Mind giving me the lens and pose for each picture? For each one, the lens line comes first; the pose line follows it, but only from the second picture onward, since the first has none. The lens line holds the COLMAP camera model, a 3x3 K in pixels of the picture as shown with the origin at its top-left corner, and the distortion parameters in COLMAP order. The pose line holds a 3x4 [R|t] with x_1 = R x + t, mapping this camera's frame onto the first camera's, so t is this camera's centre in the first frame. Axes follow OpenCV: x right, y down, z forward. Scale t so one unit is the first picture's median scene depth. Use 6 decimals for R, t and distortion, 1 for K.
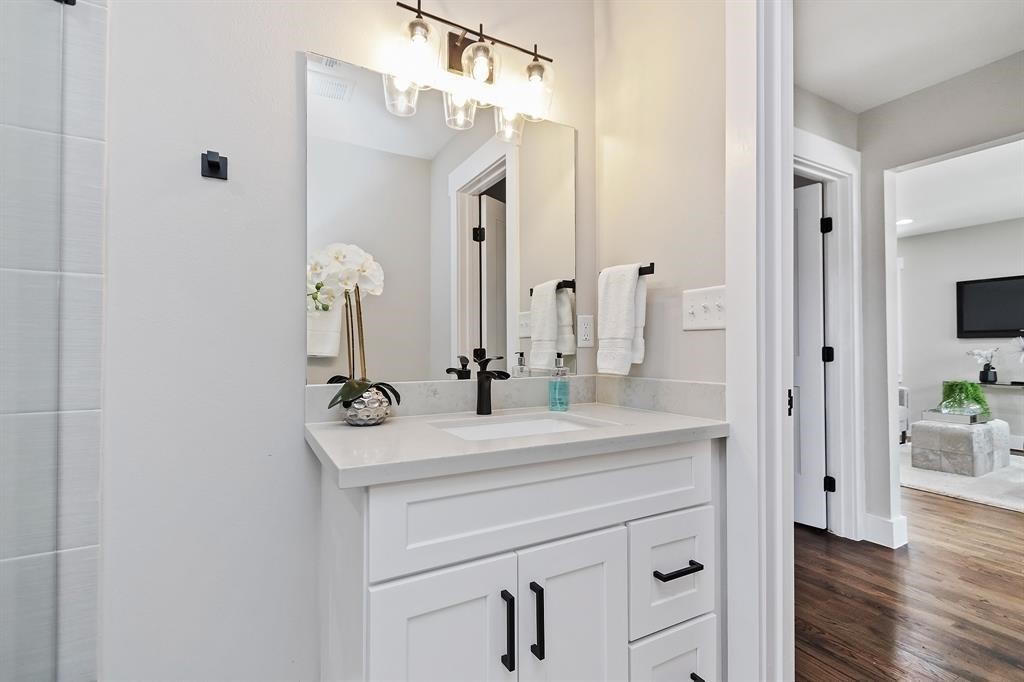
lens RADIAL K [[469.8, 0, 510.5], [0, 469.8, 347.1], [0, 0, 1]] dist [0.008154, -0.000543]
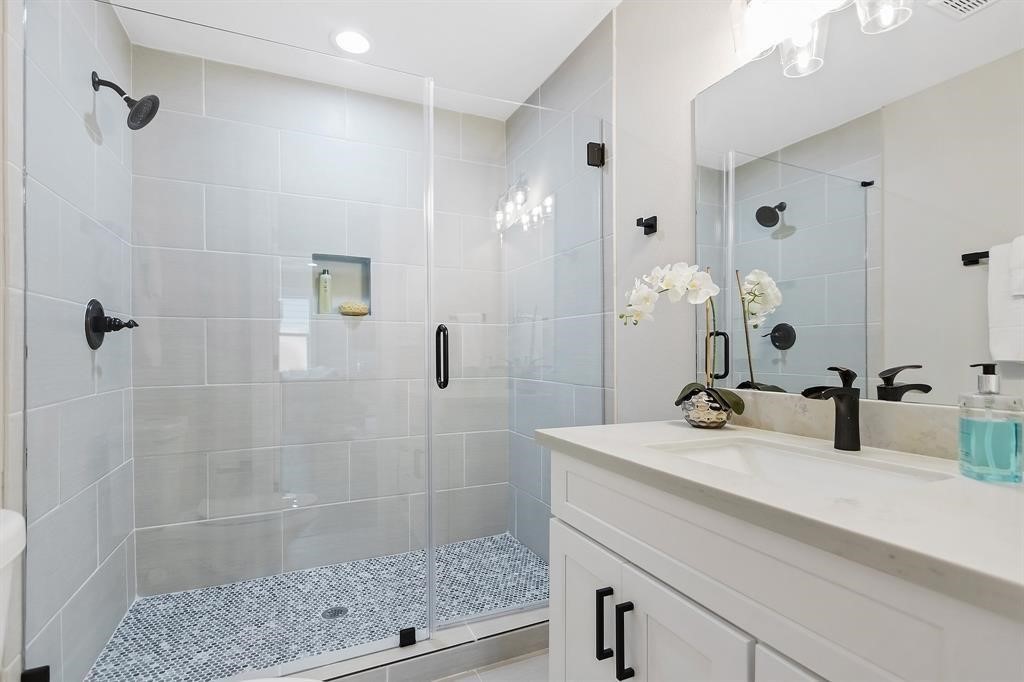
lens RADIAL K [[469.8, 0, 515.3], [0, 469.8, 356.3], [0, 0, 1]] dist [0.008154, -0.000543]
pose [[-0.037007, 0.006853, -0.999291, 0.761608], [0.005757, 0.999961, 0.006644, -0.002894], [0.999298, -0.005507, -0.037045, 0.617548]]
